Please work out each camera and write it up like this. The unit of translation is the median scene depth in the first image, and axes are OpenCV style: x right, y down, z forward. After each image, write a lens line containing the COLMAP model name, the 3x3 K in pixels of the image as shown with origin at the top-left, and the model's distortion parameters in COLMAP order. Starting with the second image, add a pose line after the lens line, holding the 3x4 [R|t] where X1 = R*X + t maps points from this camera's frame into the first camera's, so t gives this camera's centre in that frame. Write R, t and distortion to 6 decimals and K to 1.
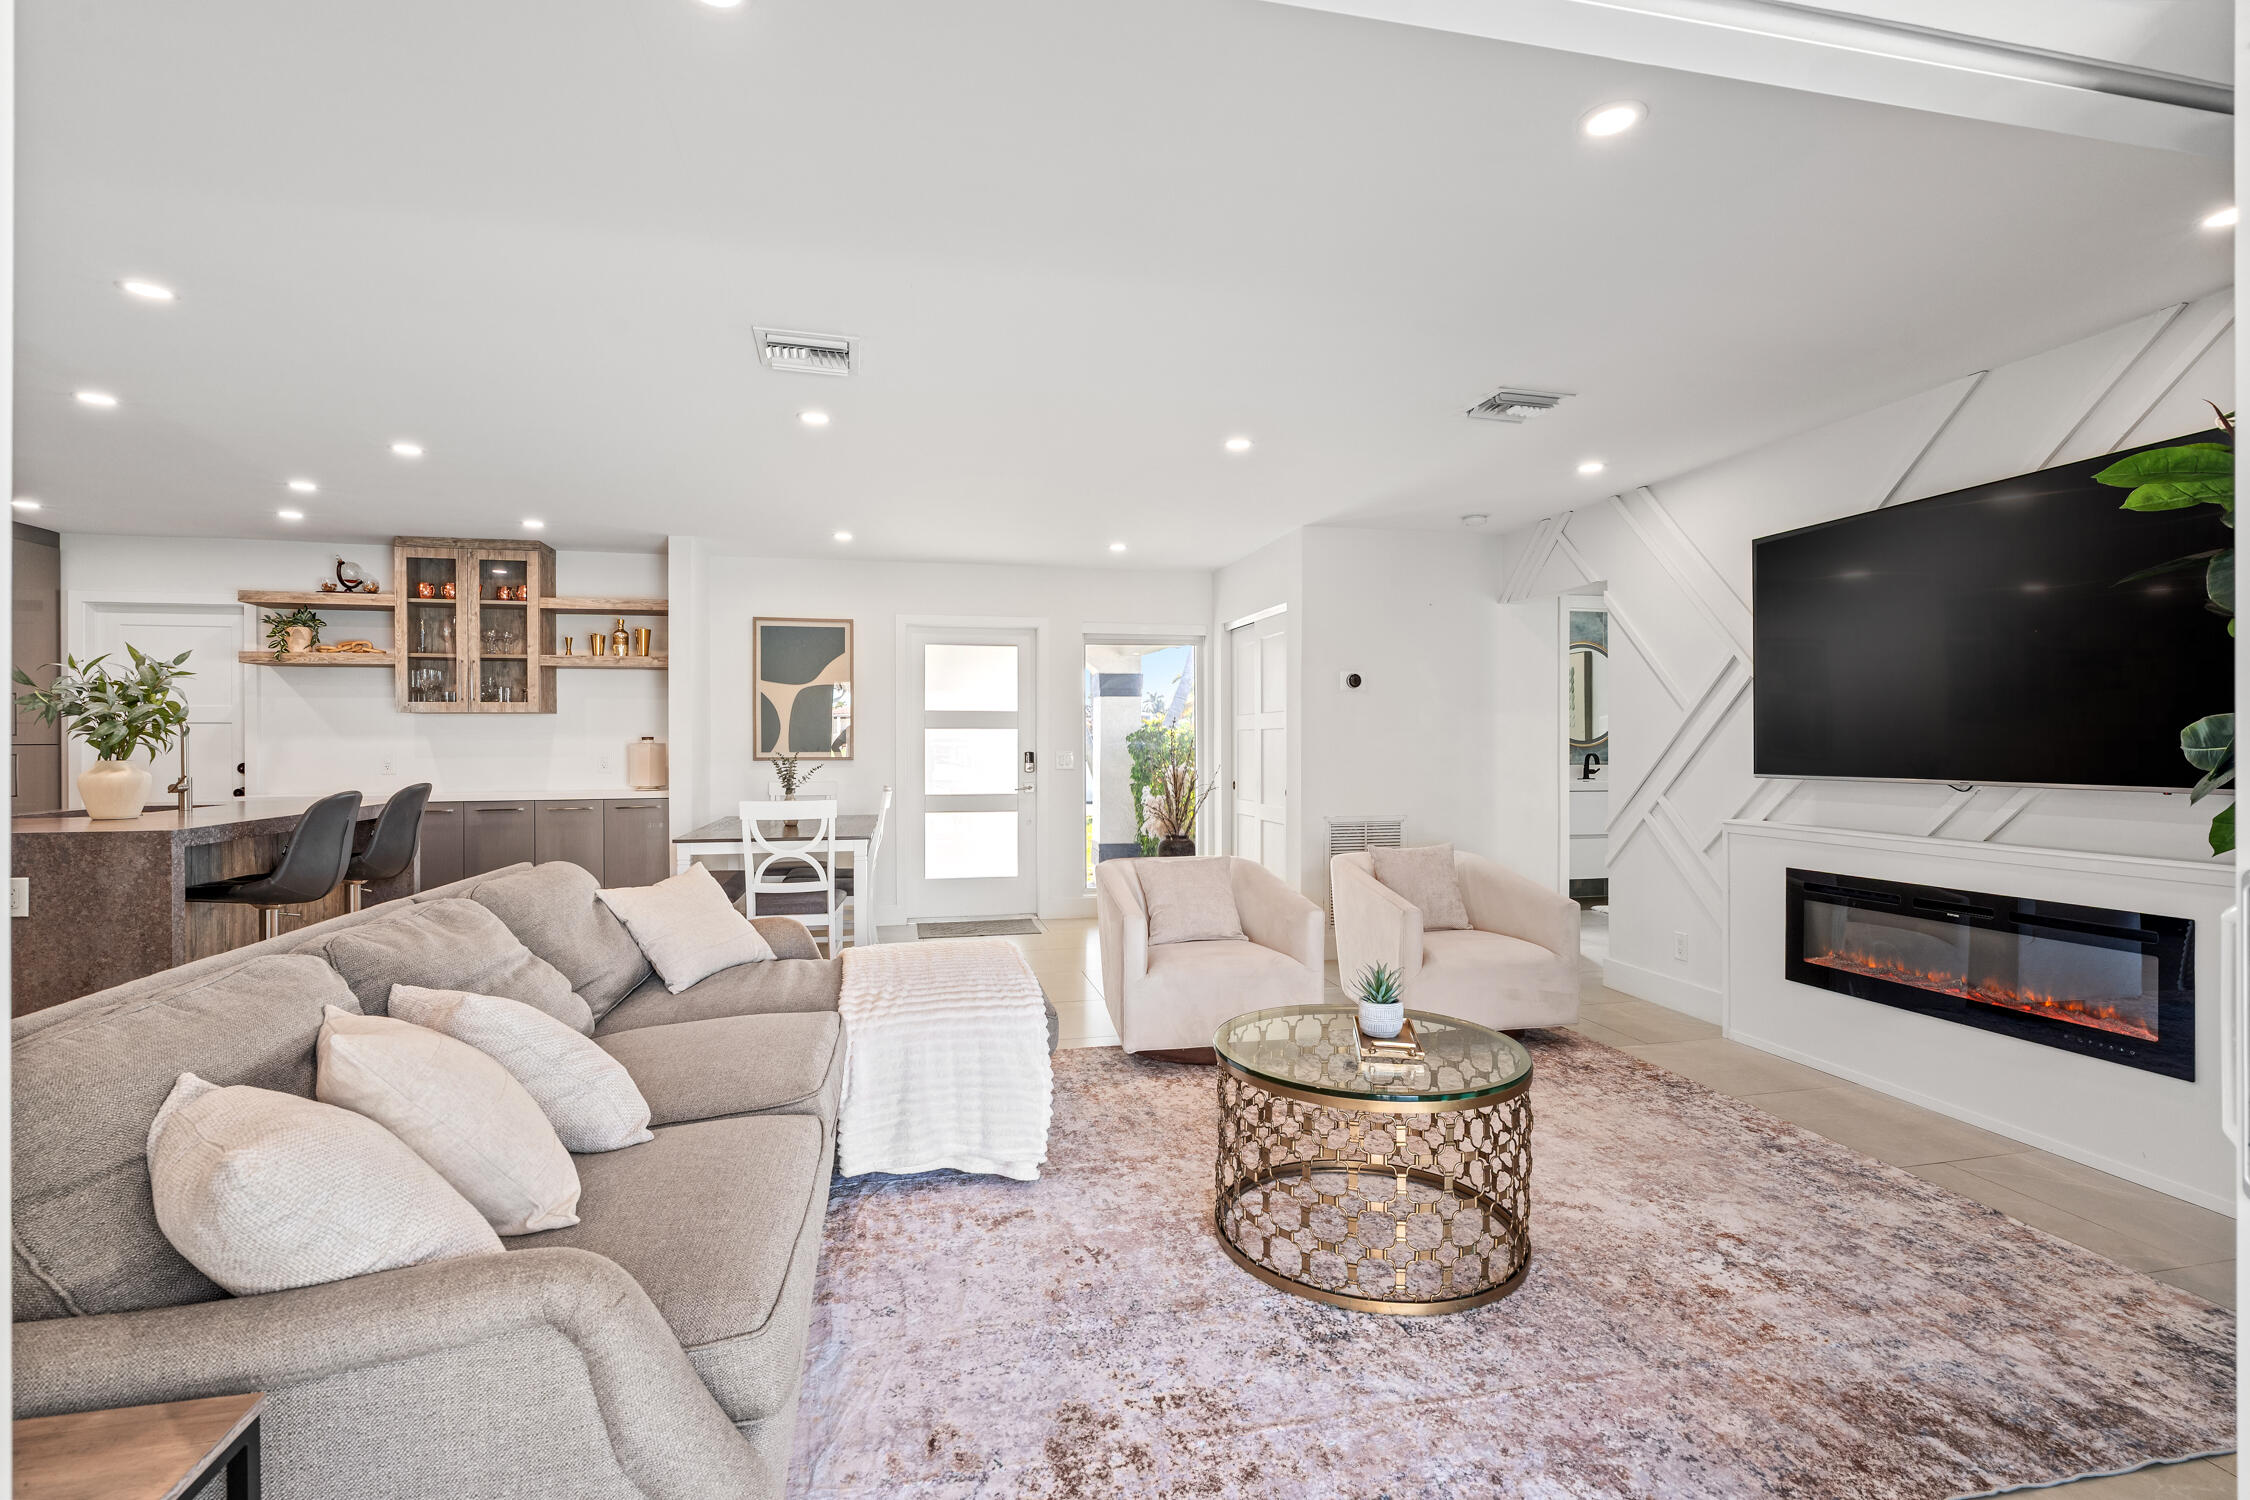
lens RADIAL K [[1019.7, 0, 1126.7], [0, 1019.7, 743.4], [0, 0, 1]] dist [0.000277, 0.000216]
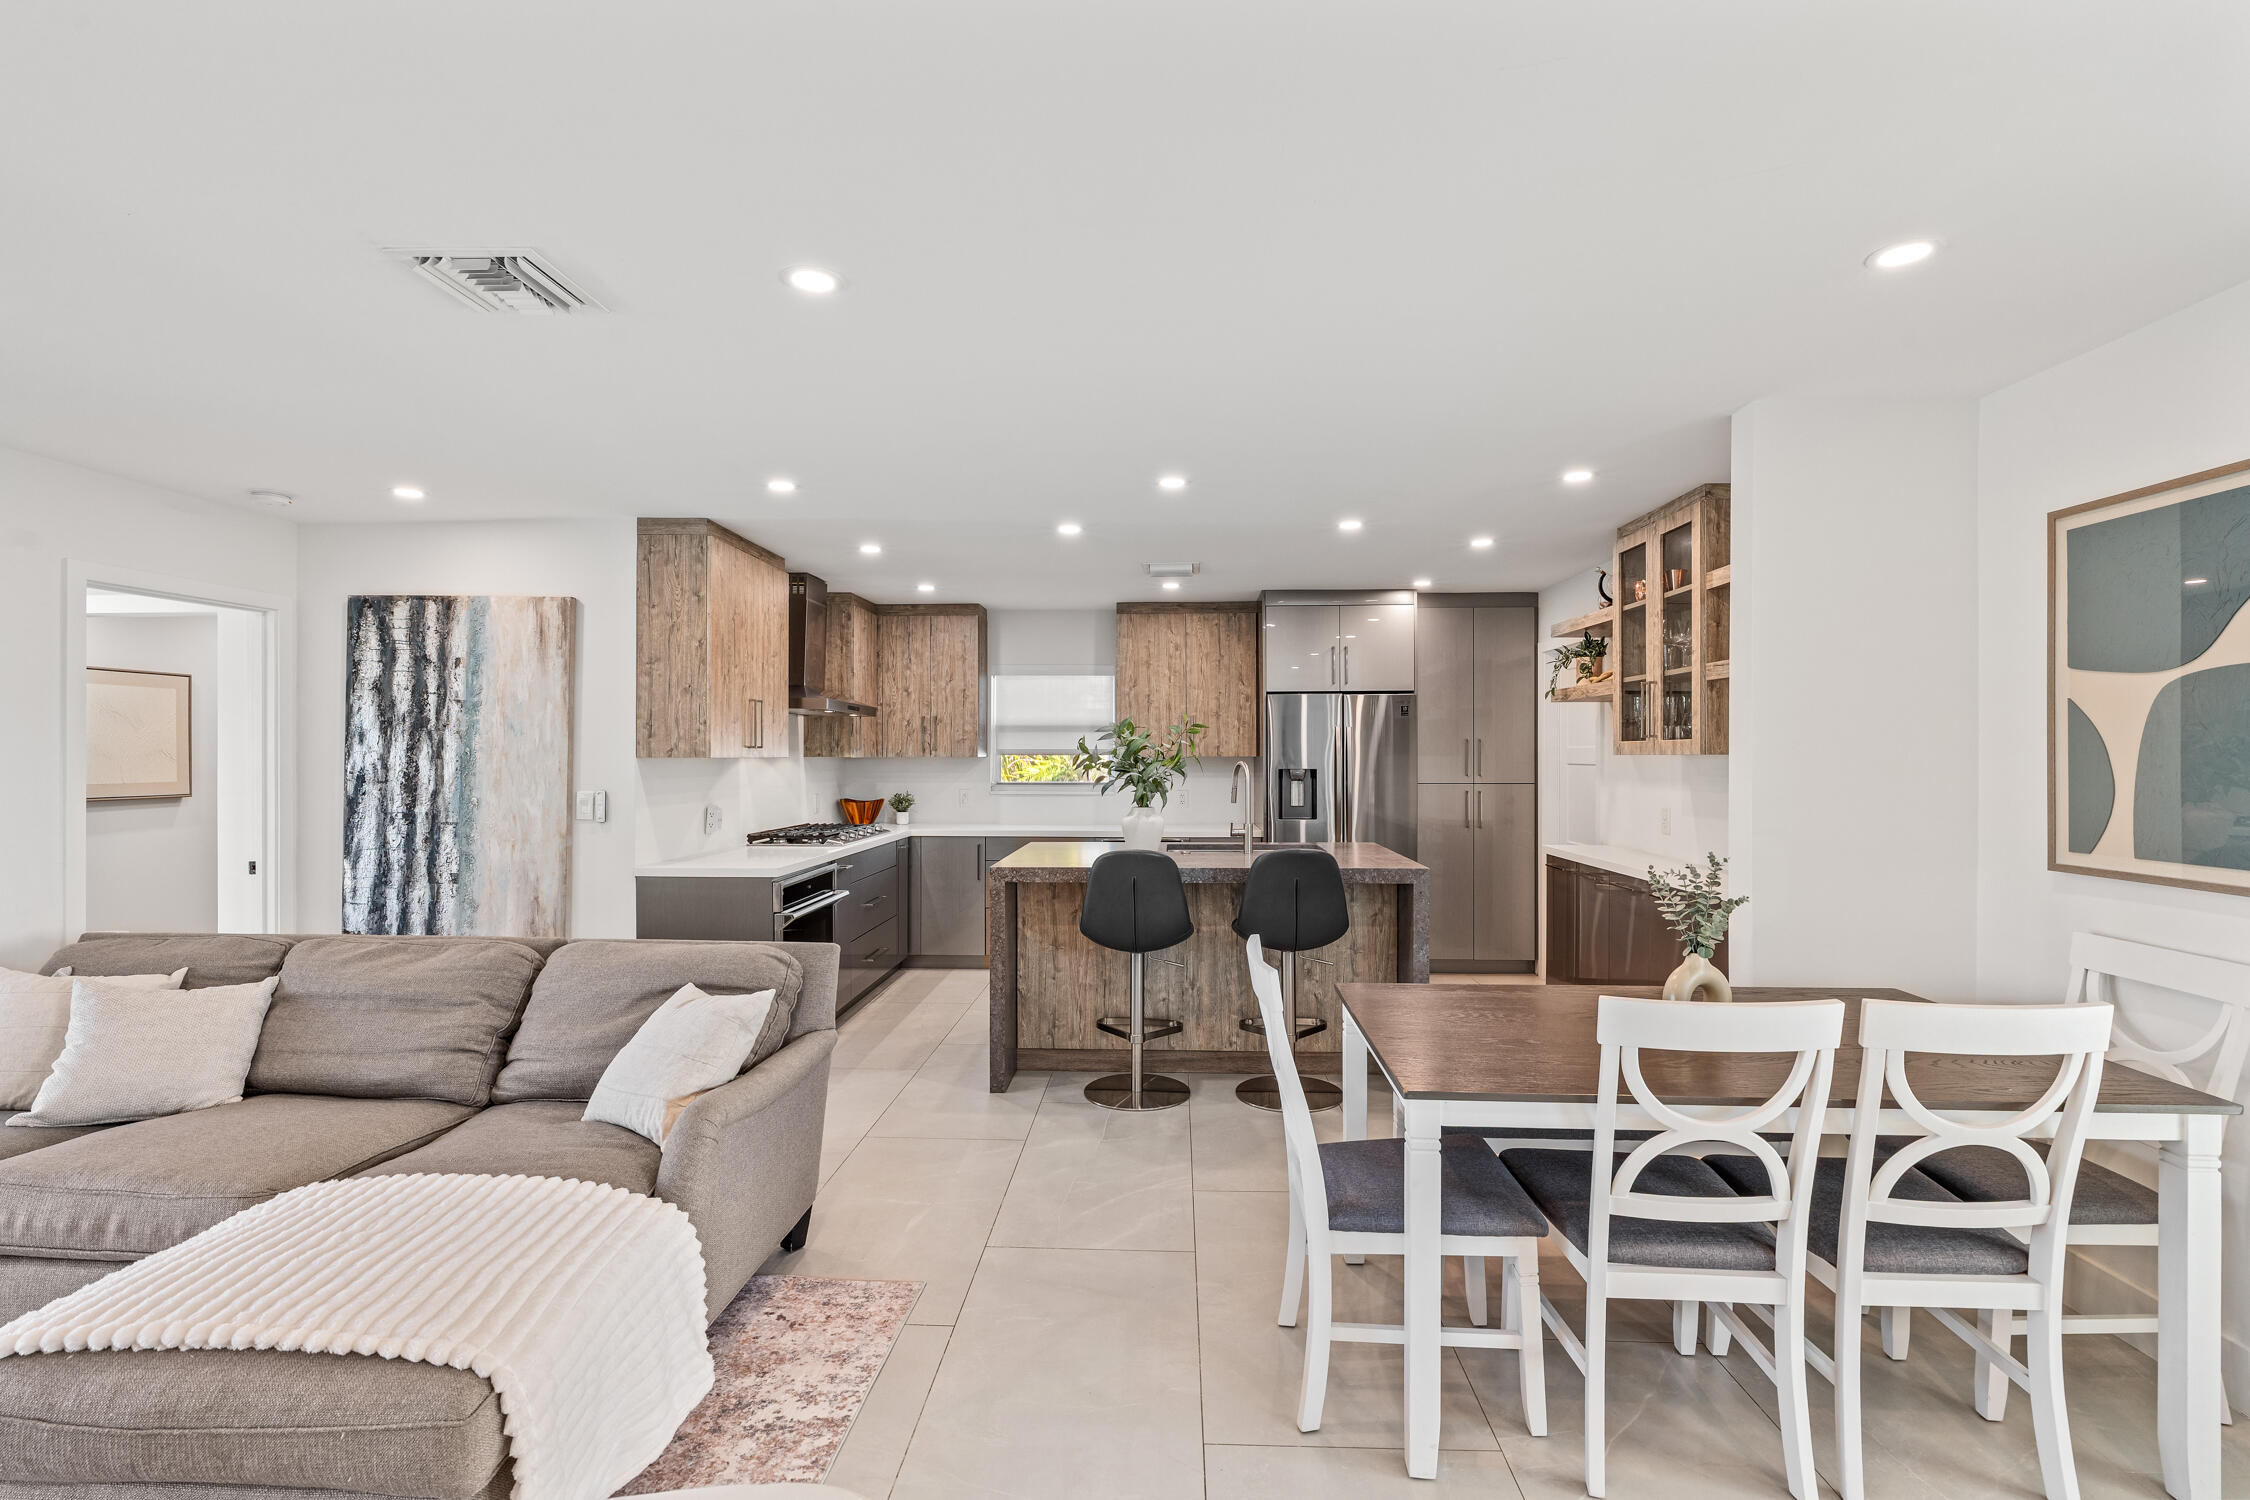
lens RADIAL K [[1016.0, 0, 1122.7], [0, 1016.0, 755.6], [0, 0, 1]] dist [-0.003030, -0.000237]
pose [[-0.263796, 0.004222, -0.964569, 0.135595], [-0.002027, 0.999986, 0.004931, -0.033837], [0.964576, 0.003256, -0.263783, 0.866967]]
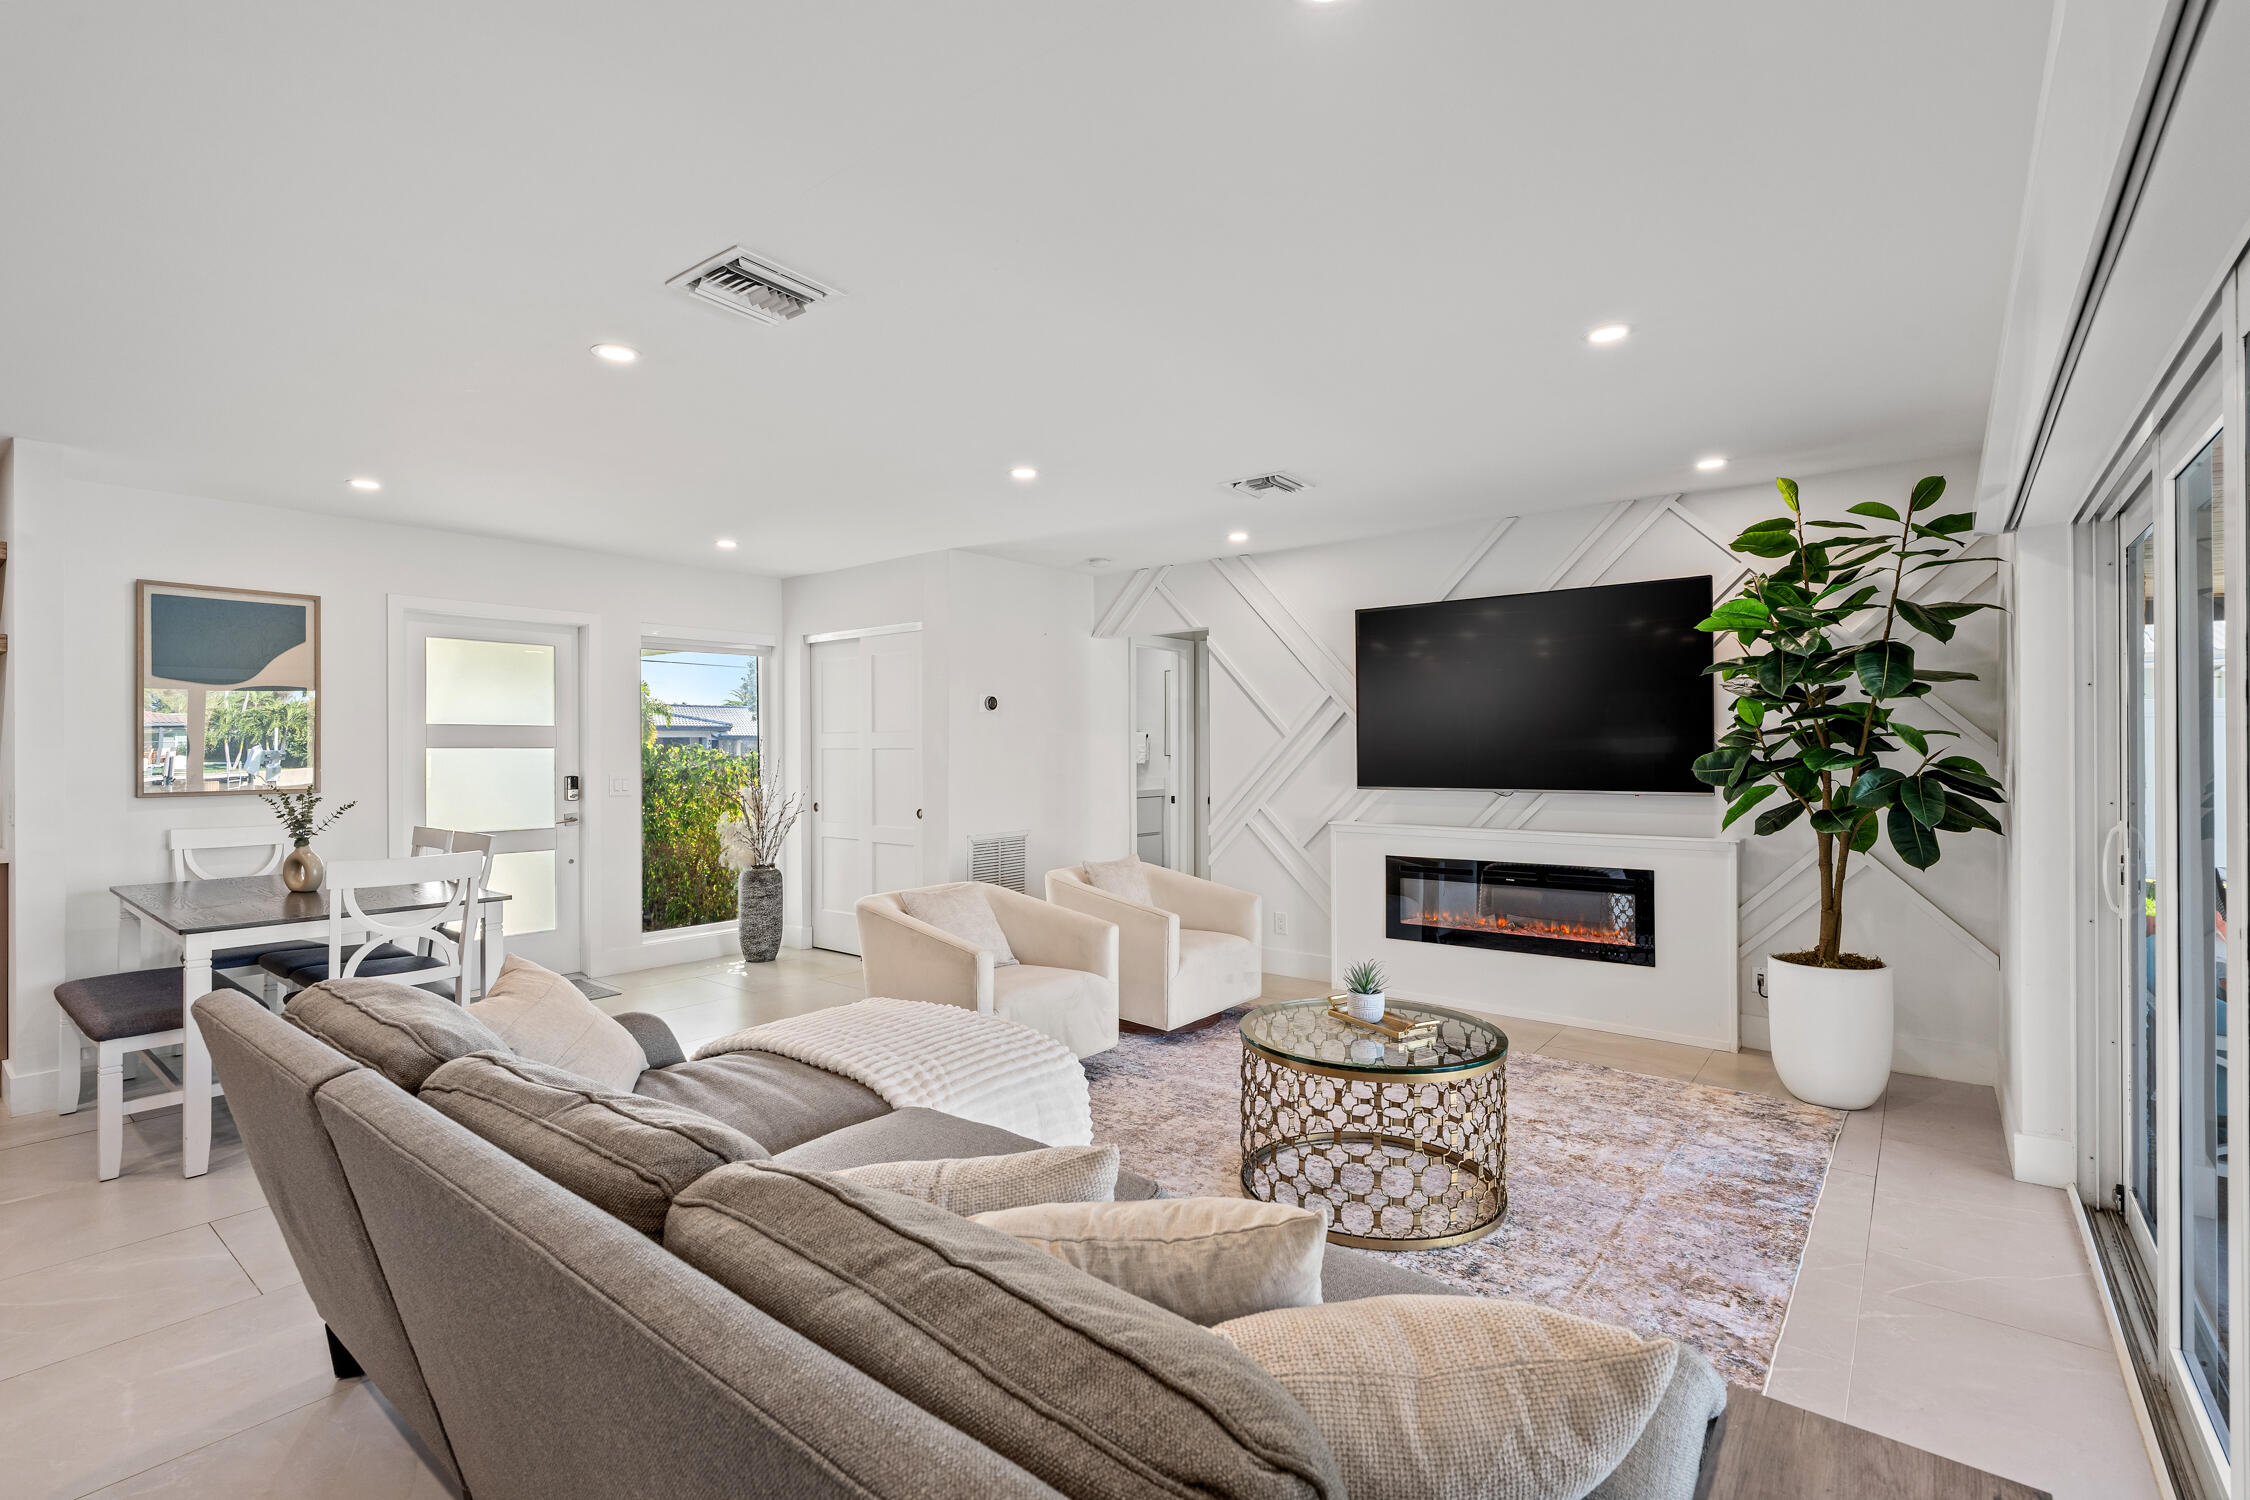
lens RADIAL K [[1004.6, 0, 1125.0], [0, 1004.6, 750.0], [0, 0, 1]] dist [-0.002271, 0.000114]
pose [[0.783779, -0.002914, 0.621033, -0.310127], [0.003823, 0.999993, -0.000132, -0.013542], [-0.621028, 0.002477, 0.783784, 0.114534]]
